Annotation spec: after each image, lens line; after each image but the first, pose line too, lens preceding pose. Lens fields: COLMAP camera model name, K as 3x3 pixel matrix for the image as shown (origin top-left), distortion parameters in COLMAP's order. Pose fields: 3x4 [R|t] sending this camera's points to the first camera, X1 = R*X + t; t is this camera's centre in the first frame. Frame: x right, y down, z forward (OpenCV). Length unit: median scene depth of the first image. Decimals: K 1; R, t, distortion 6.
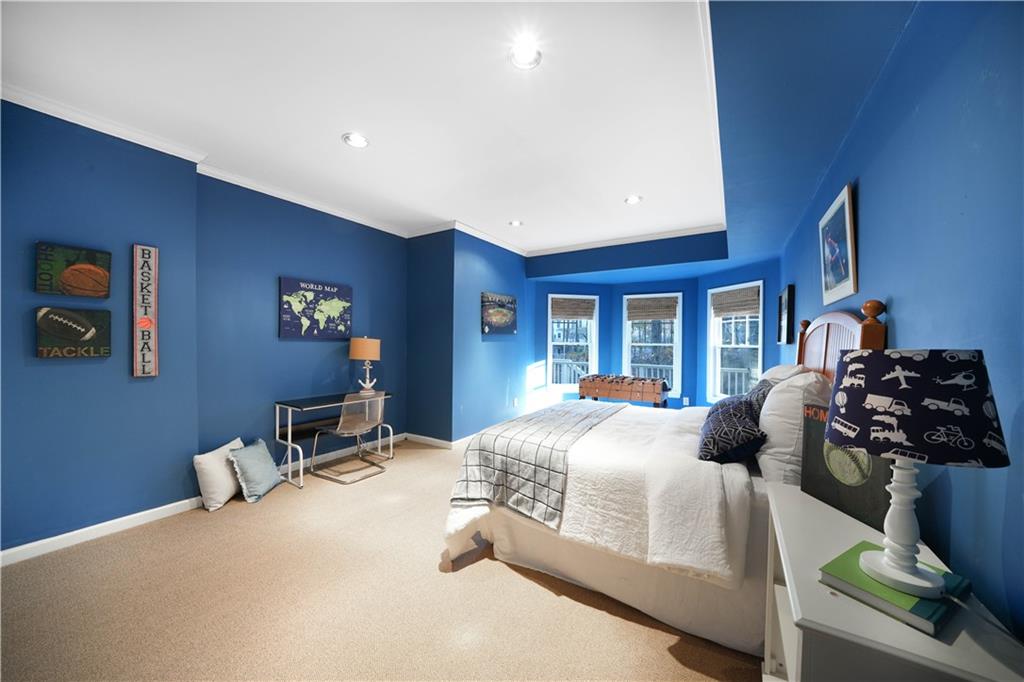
lens RADIAL K [[348.5, 0, 504.8], [0, 348.5, 343.3], [0, 0, 1]] dist [0.000005, -0.000009]
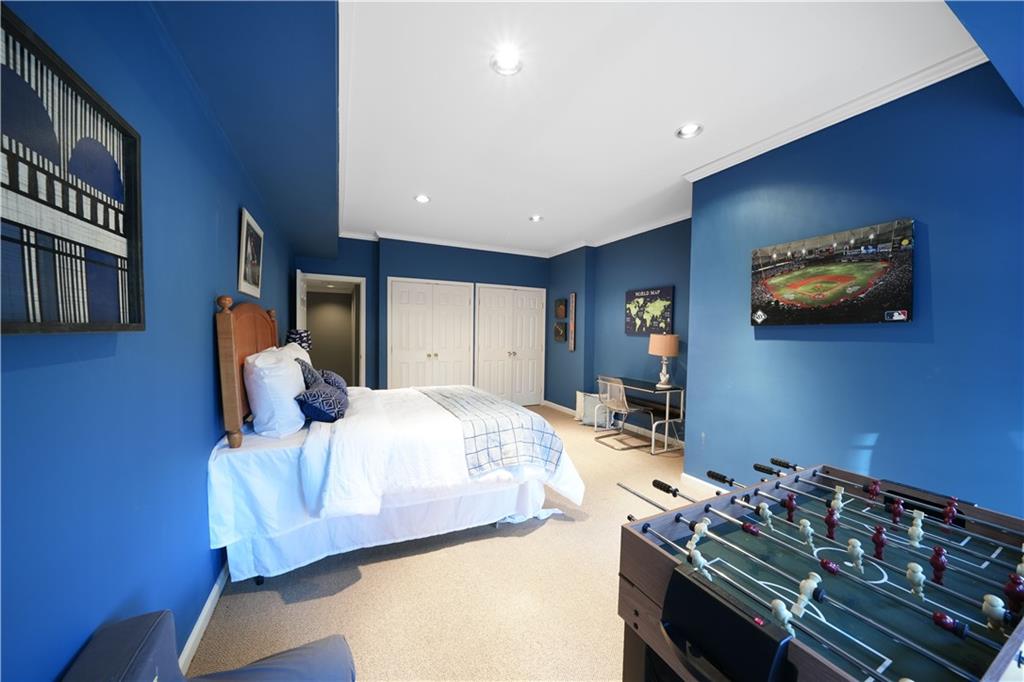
lens RADIAL K [[348.5, 0, 507.2], [0, 348.5, 340.6], [0, 0, 1]] dist [0.000005, -0.000009]
pose [[-0.502857, 0.004921, -0.864355, 0.772243], [-0.027374, 0.999392, 0.021616, -0.004897], [0.863936, 0.034531, -0.502417, 1.176571]]
